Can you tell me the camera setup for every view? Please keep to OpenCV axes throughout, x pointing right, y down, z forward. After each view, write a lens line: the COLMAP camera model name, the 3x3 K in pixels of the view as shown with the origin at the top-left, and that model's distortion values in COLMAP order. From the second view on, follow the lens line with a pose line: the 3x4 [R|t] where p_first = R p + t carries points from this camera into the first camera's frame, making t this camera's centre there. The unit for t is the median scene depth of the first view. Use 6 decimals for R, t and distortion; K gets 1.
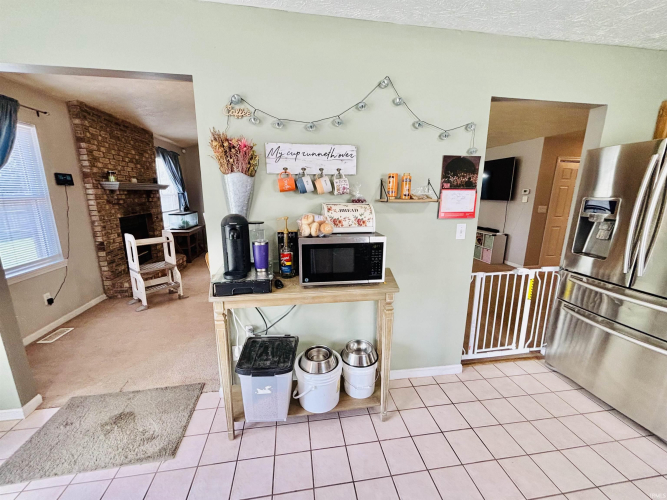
lens RADIAL K [[269.6, 0, 334.3], [0, 269.6, 249.5], [0, 0, 1]] dist [-0.000852, -0.000580]
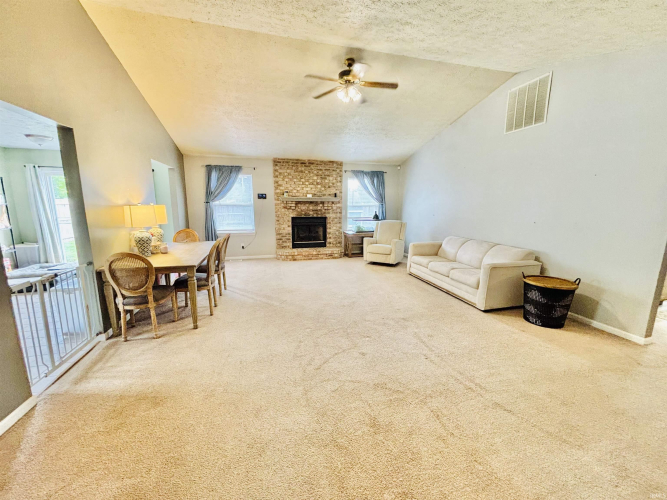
lens RADIAL K [[269.6, 0, 331.8], [0, 269.6, 254.3], [0, 0, 1]] dist [-0.000852, -0.000580]
pose [[0.100579, 0.175392, -0.979348, 1.082974], [-0.209951, 0.965915, 0.151424, -0.216118], [0.972525, 0.190385, 0.133974, 1.131490]]
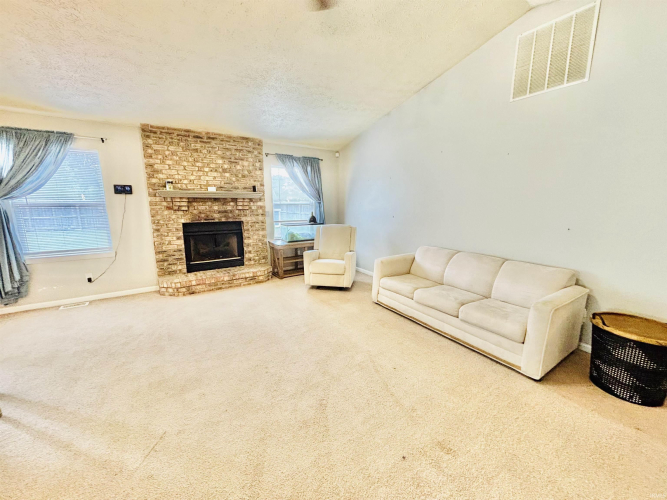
lens RADIAL K [[269.6, 0, 331.8], [0, 269.6, 249.9], [0, 0, 1]] dist [-0.000852, -0.000580]
pose [[0.411285, 0.154118, -0.898383, 0.489297], [-0.187773, 0.978788, 0.081948, -0.227221], [0.891956, 0.134988, 0.431500, 1.148382]]
